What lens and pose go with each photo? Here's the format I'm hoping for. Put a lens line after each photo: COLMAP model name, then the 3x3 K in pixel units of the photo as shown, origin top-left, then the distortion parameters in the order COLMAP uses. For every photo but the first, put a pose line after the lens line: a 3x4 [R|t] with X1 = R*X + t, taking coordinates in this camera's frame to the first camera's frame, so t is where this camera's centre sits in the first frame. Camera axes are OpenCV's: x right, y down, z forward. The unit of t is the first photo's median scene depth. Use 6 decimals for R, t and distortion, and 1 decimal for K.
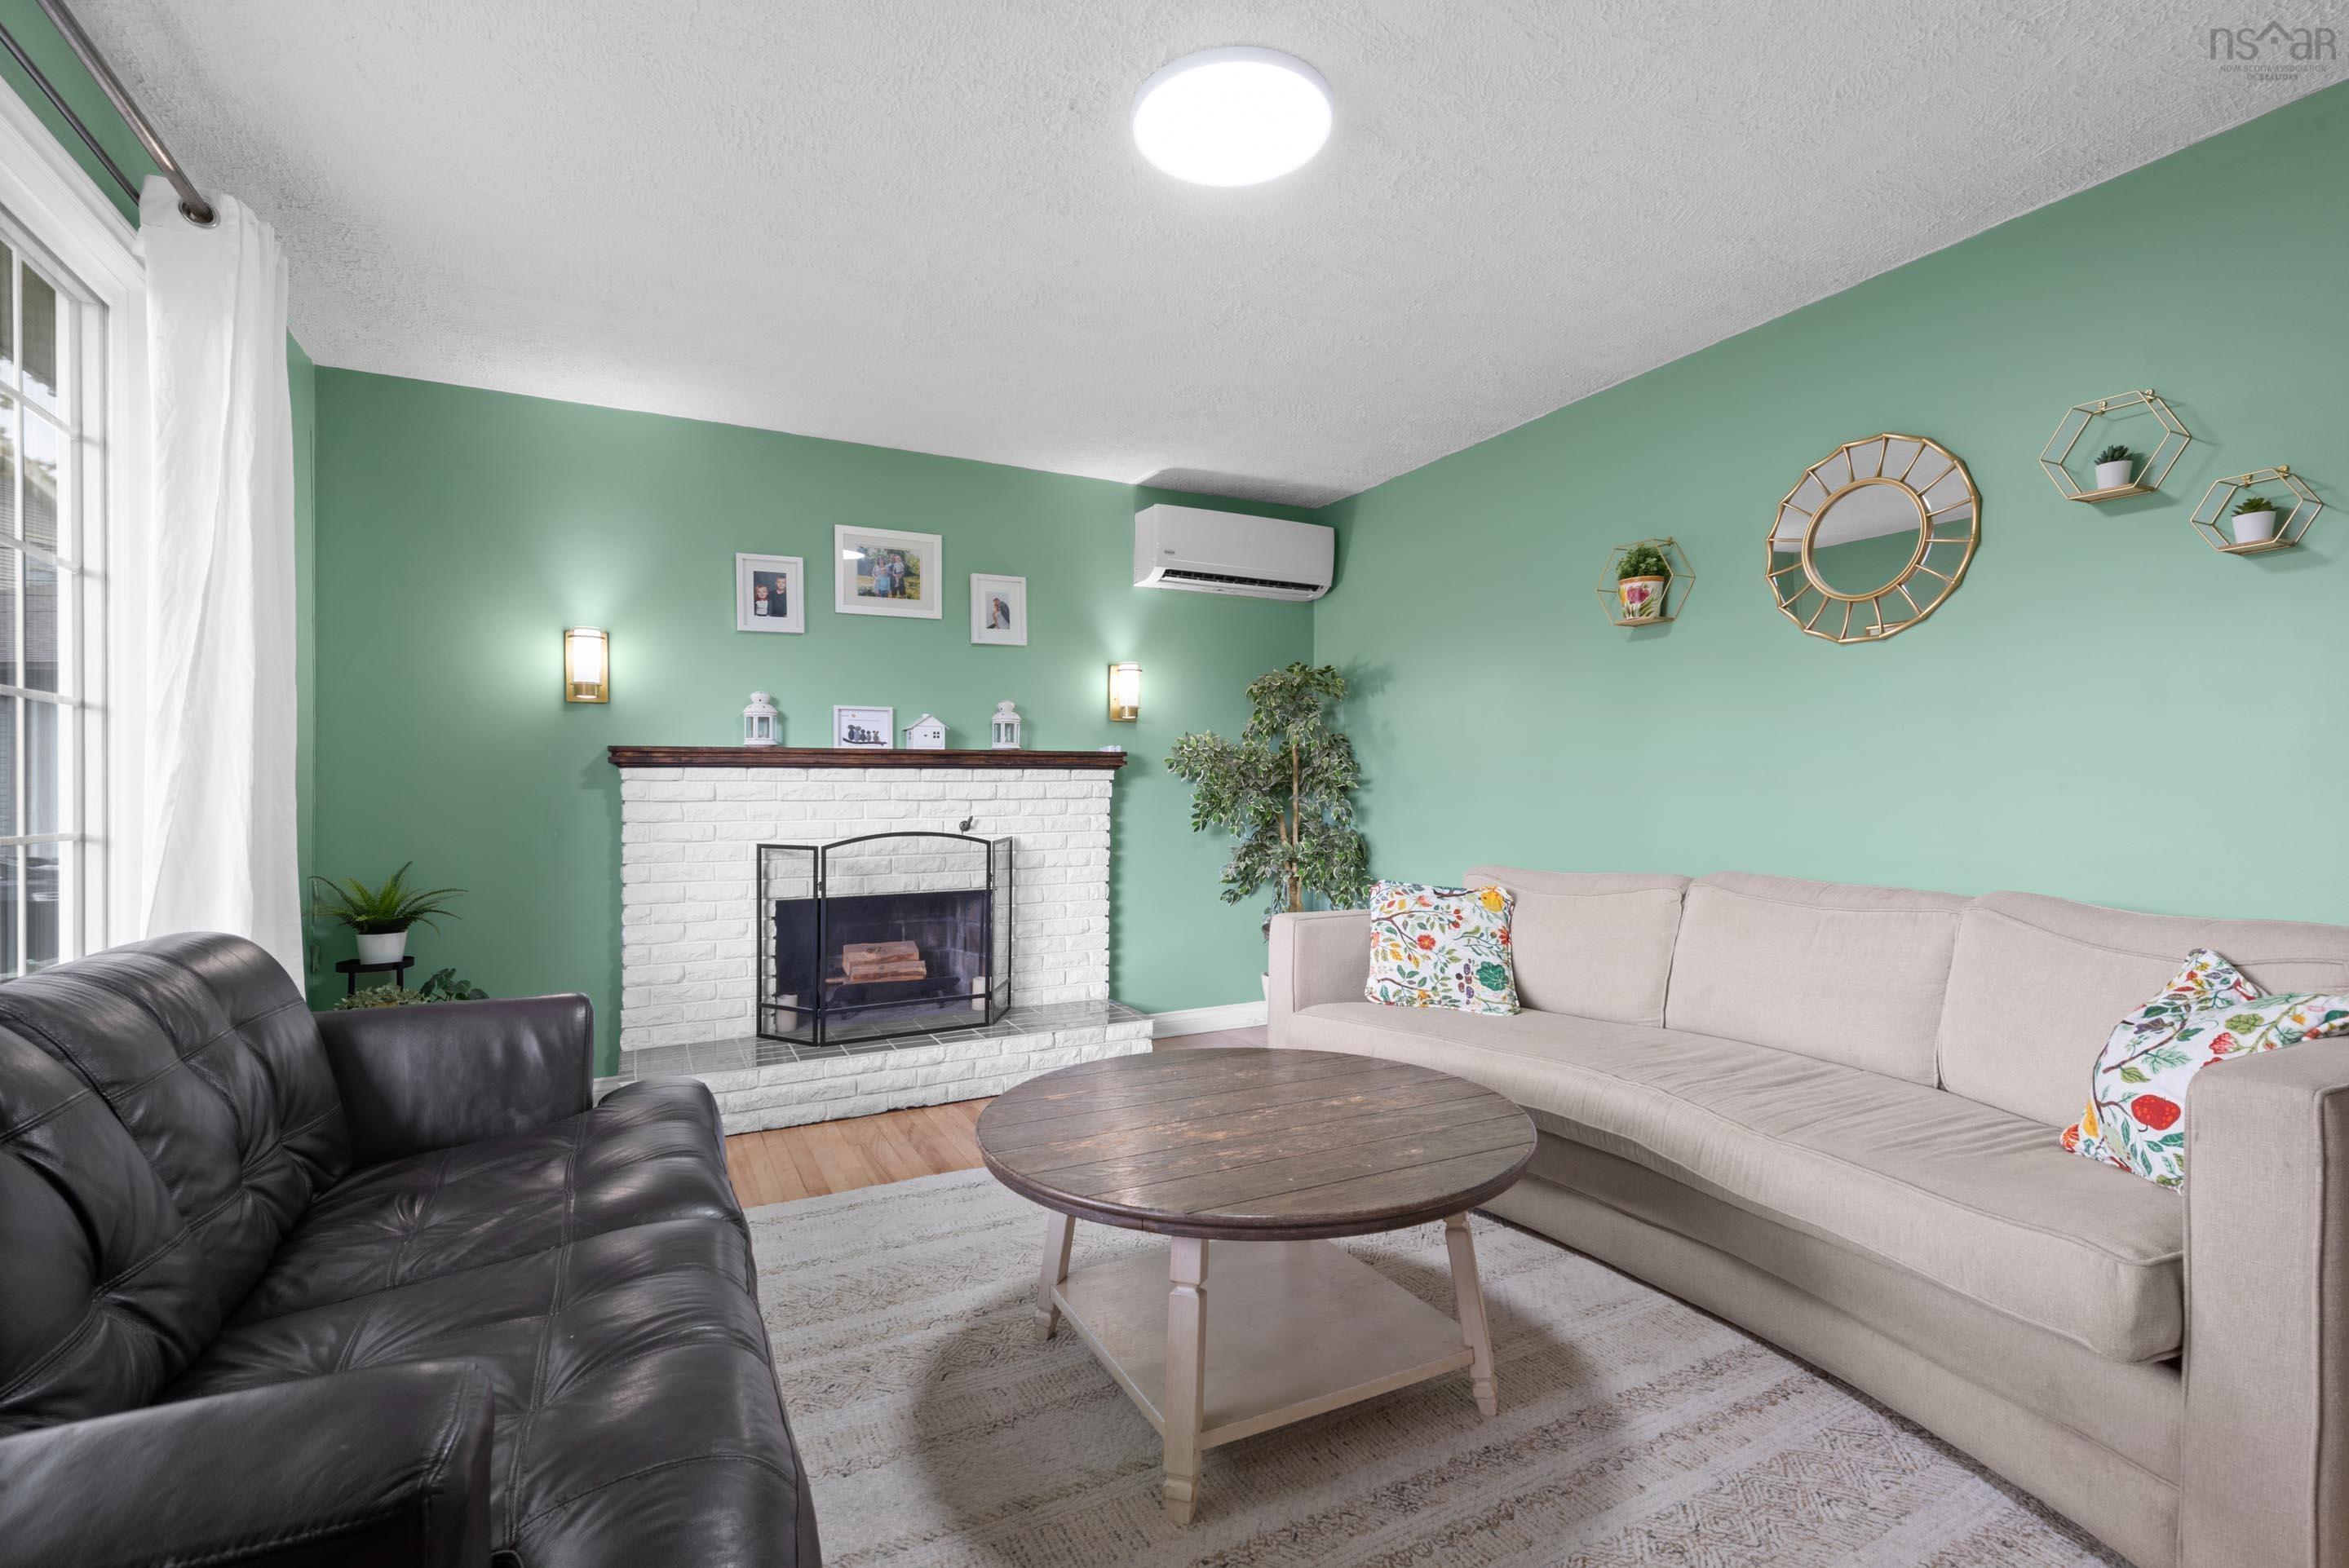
lens RADIAL K [[1055.3, 0, 1179.5], [0, 1055.3, 789.6], [0, 0, 1]] dist [0.015642, -0.001650]
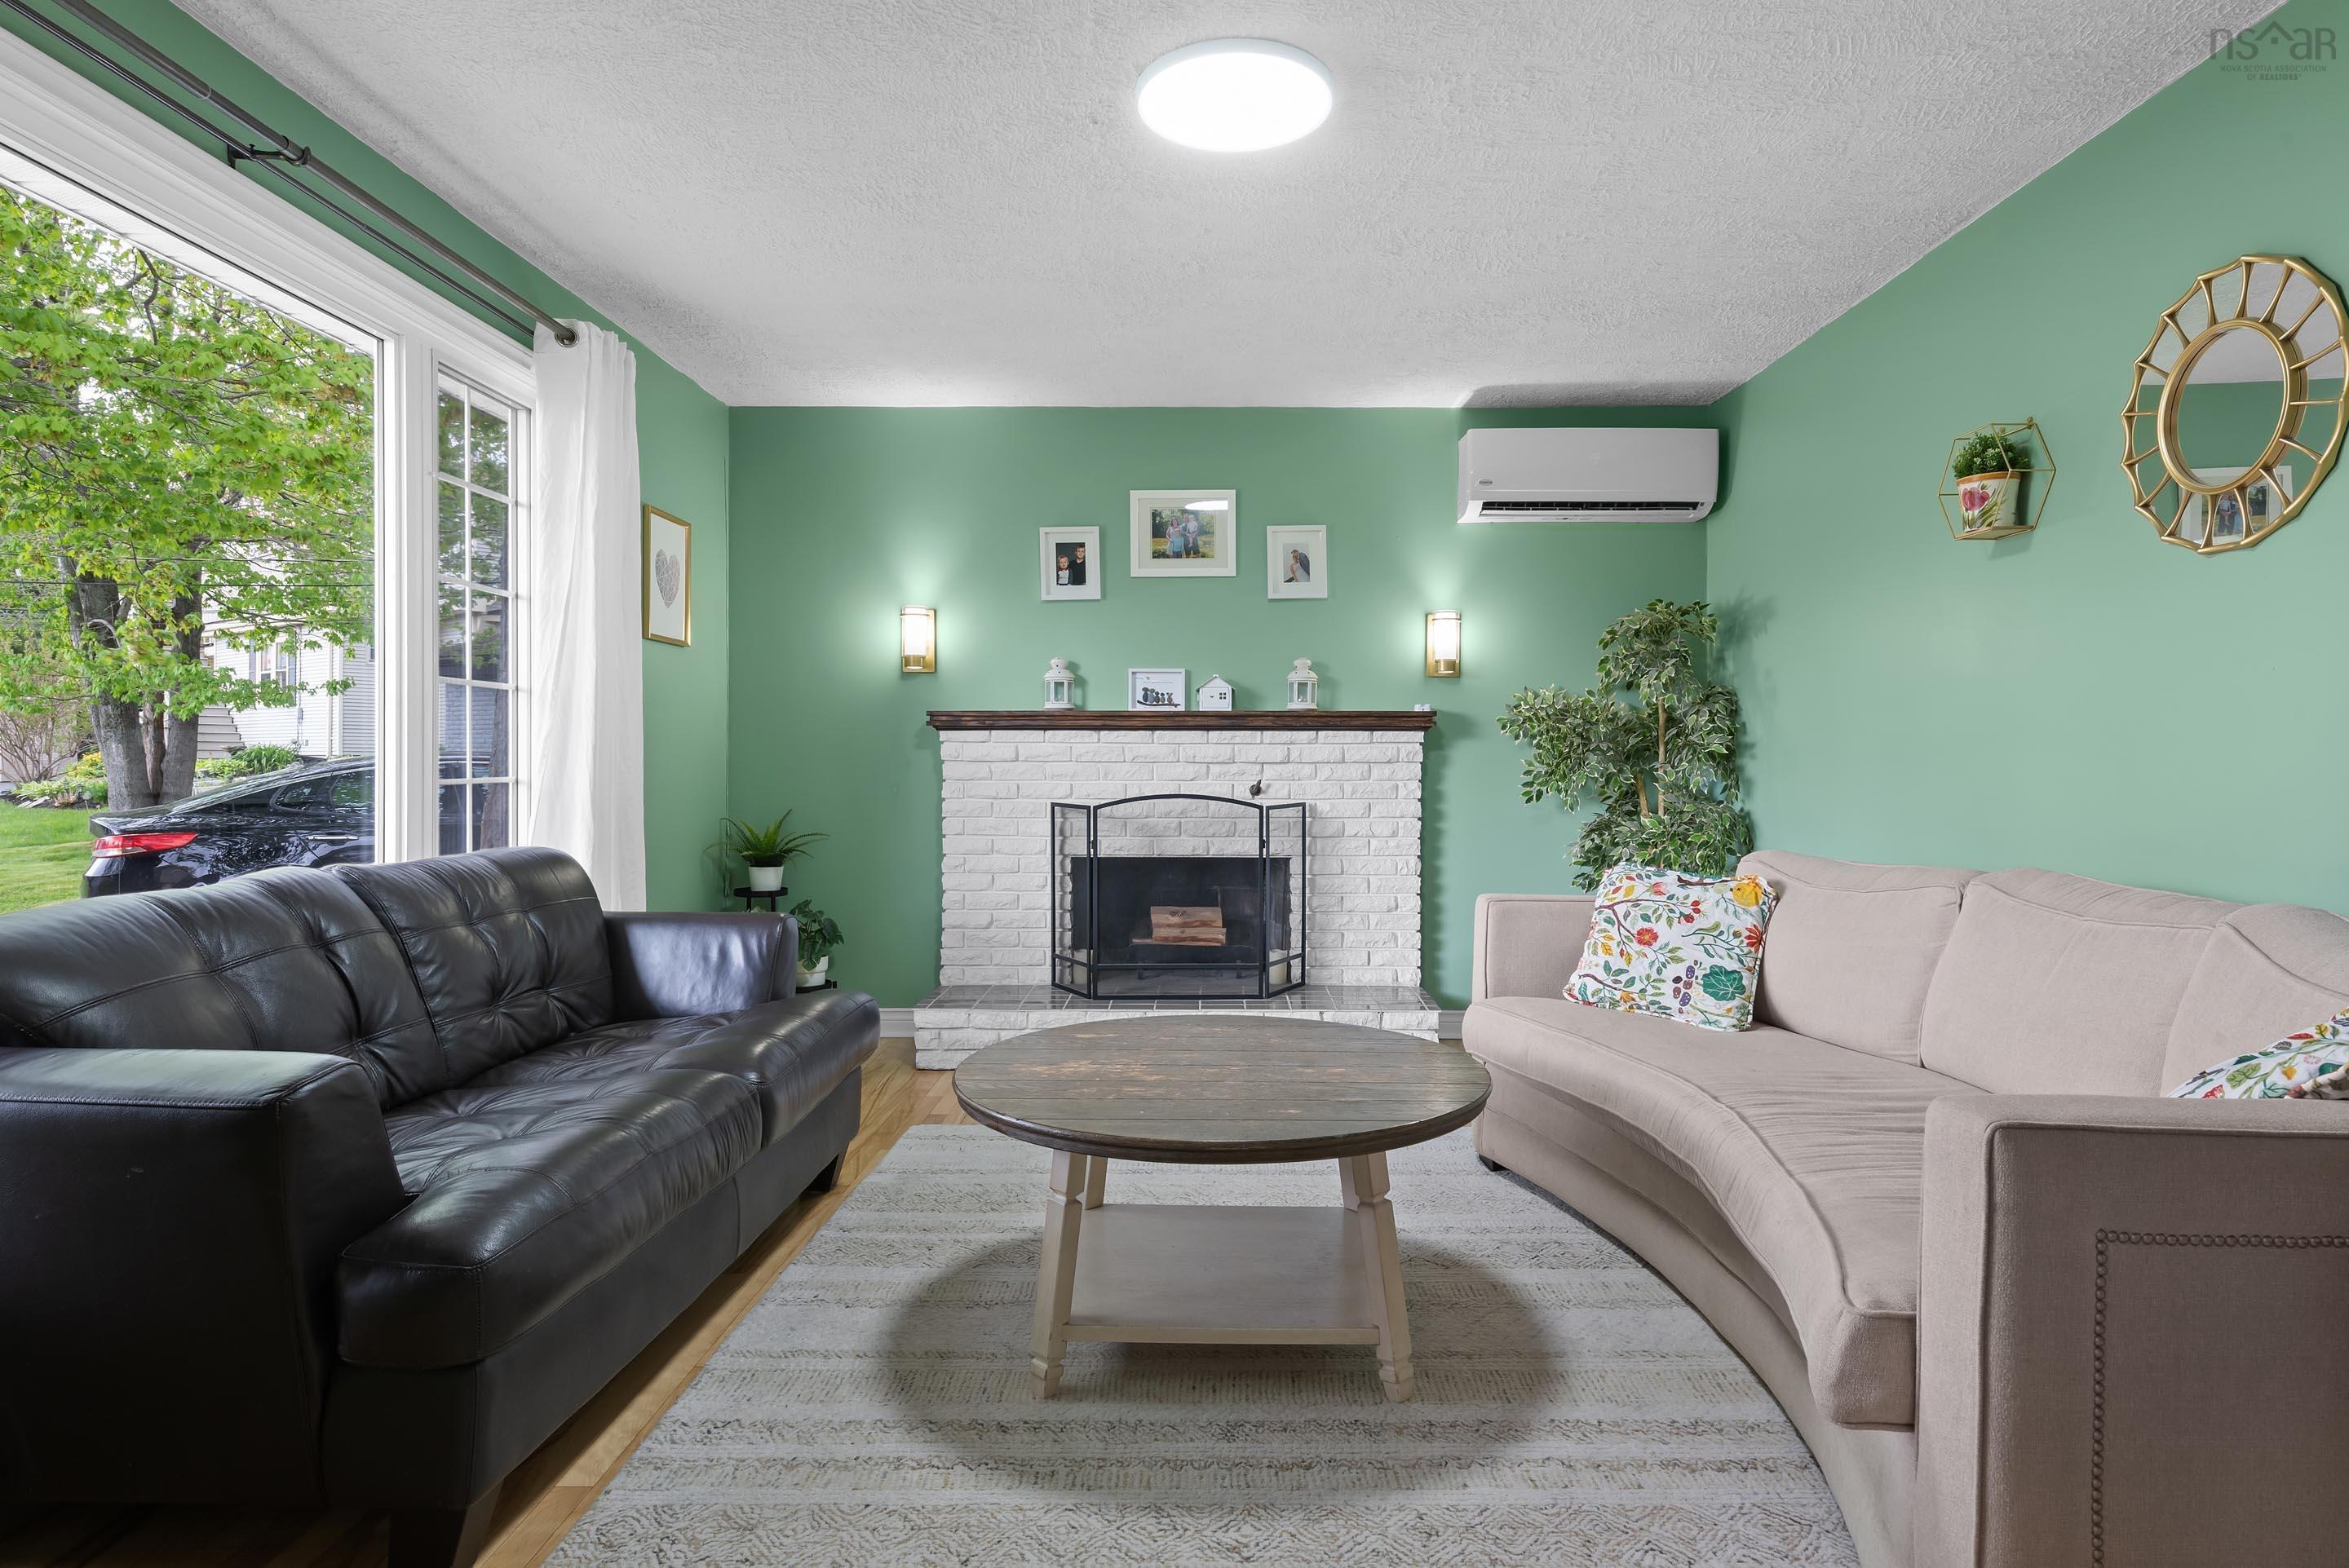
lens RADIAL K [[1276.4, 0, 1207.3], [0, 1276.4, 755.9], [0, 0, 1]] dist [0.018228, -0.004531]
pose [[0.886723, 0.007759, -0.462237, 0.342665], [-0.006636, 0.999970, 0.004056, -0.001257], [0.462254, -0.000530, 0.886747, -0.058249]]
